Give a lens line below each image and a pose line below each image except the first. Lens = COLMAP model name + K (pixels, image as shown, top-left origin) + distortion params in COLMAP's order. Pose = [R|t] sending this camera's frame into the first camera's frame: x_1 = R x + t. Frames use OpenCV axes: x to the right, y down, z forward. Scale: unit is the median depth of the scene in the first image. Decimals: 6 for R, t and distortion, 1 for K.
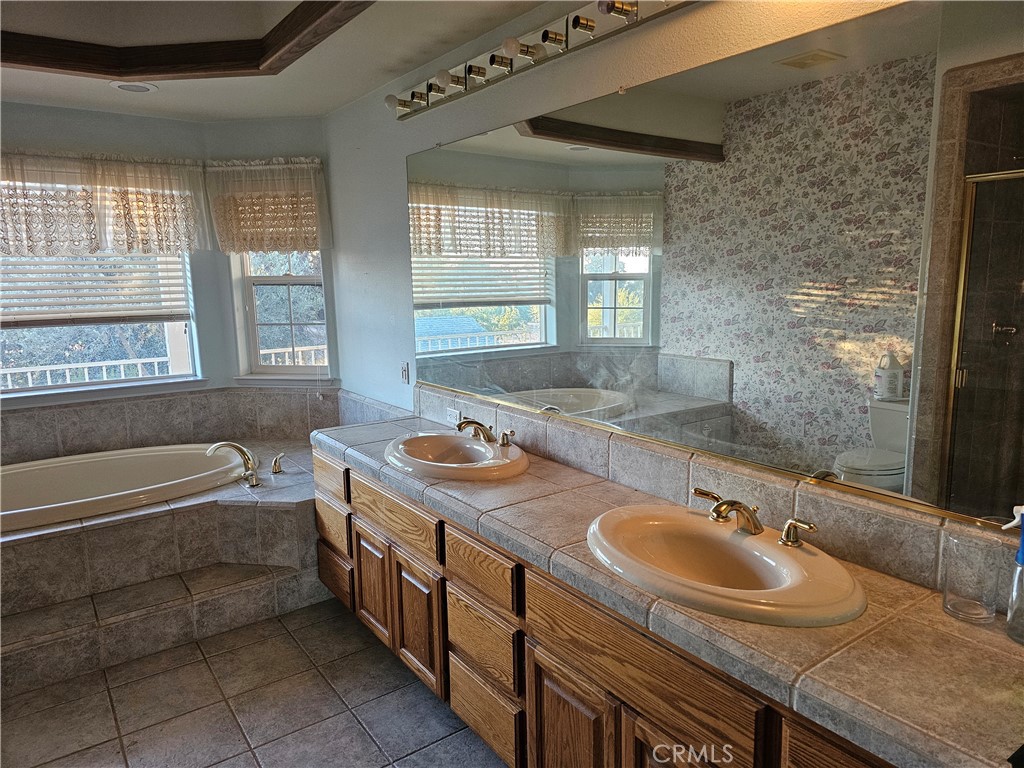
lens RADIAL K [[687.1, 0, 512.0], [0, 687.1, 384.0], [0, 0, 1]] dist [0.059539, -0.047048]
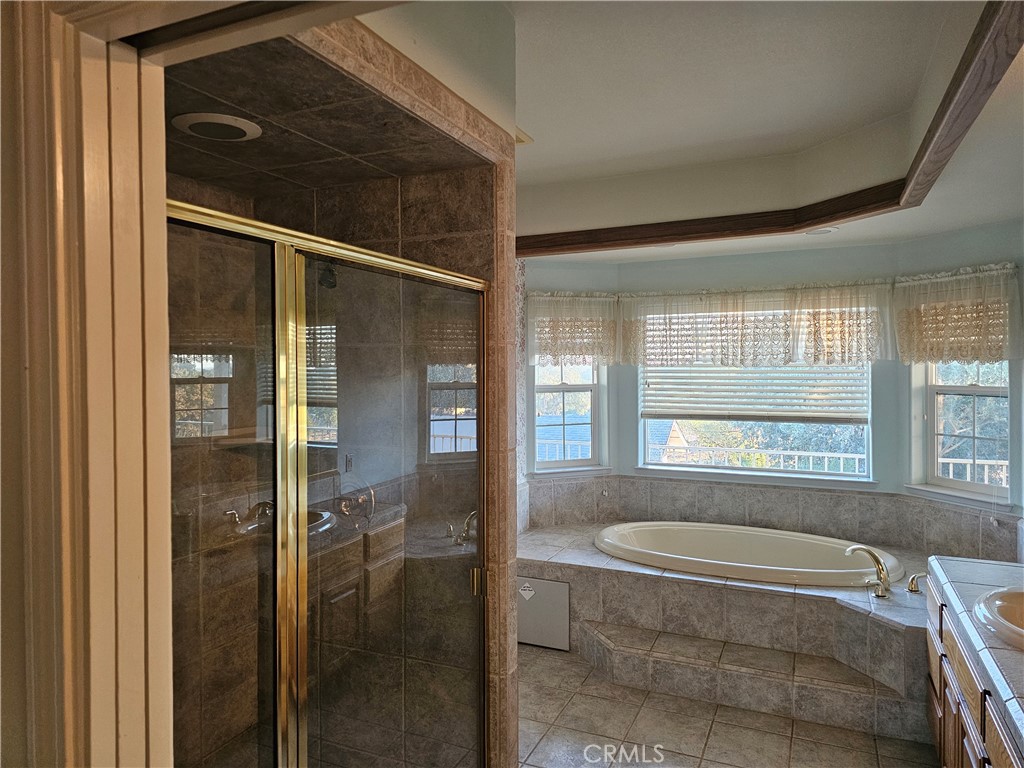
lens RADIAL K [[687.1, 0, 512.0], [0, 687.1, 384.0], [0, 0, 1]] dist [0.059539, -0.047048]
pose [[0.503526, 0.037215, -0.863178, 0.237685], [-0.142052, 0.989042, -0.040223, -0.044314], [0.852222, 0.142870, 0.503295, -0.009087]]
